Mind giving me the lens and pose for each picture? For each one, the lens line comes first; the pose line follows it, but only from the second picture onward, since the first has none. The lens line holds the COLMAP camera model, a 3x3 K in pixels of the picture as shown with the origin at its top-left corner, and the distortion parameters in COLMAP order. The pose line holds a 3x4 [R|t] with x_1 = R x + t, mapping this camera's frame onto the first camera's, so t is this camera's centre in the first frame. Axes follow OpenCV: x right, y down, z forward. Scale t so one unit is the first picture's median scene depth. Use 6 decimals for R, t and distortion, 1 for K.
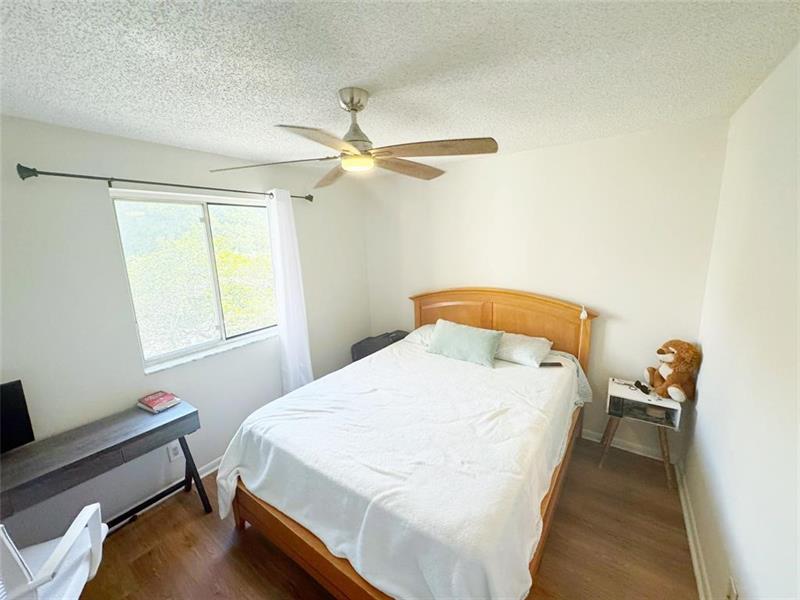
lens RADIAL K [[319.3, 0, 400.0], [0, 319.3, 300.0], [0, 0, 1]] dist [-0.001797, -0.000162]
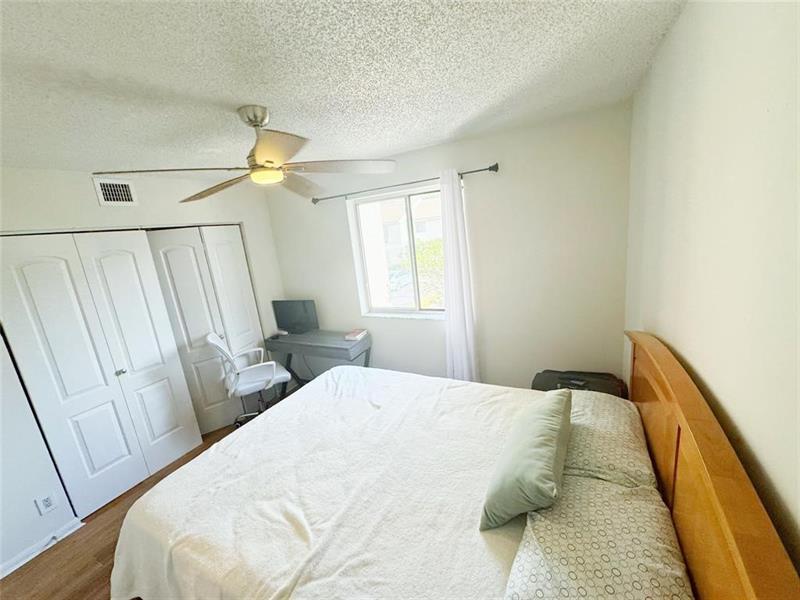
lens RADIAL K [[317.4, 0, 398.9], [0, 317.4, 300.1], [0, 0, 1]] dist [-0.006734, 0.000415]
pose [[0.141561, 0.238760, -0.960705, 0.671767], [-0.092100, 0.969446, 0.227361, -0.203959], [0.985636, 0.056296, 0.159225, 0.849865]]
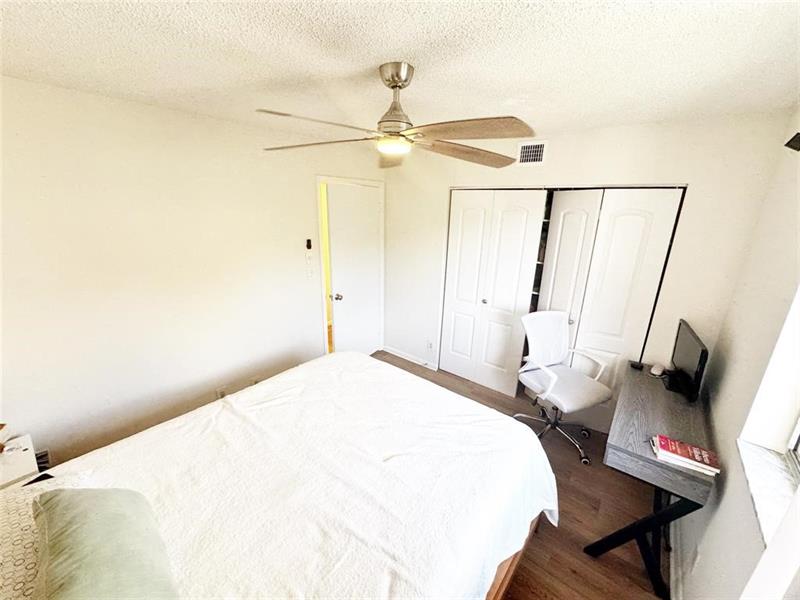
lens RADIAL K [[317.4, 0, 398.9], [0, 317.4, 300.1], [0, 0, 1]] dist [-0.006734, 0.000415]
pose [[-0.998273, -0.015336, 0.056711, -0.125130], [0.012982, 0.883877, 0.467540, -0.292912], [-0.057295, 0.467468, -0.882151, 1.340029]]
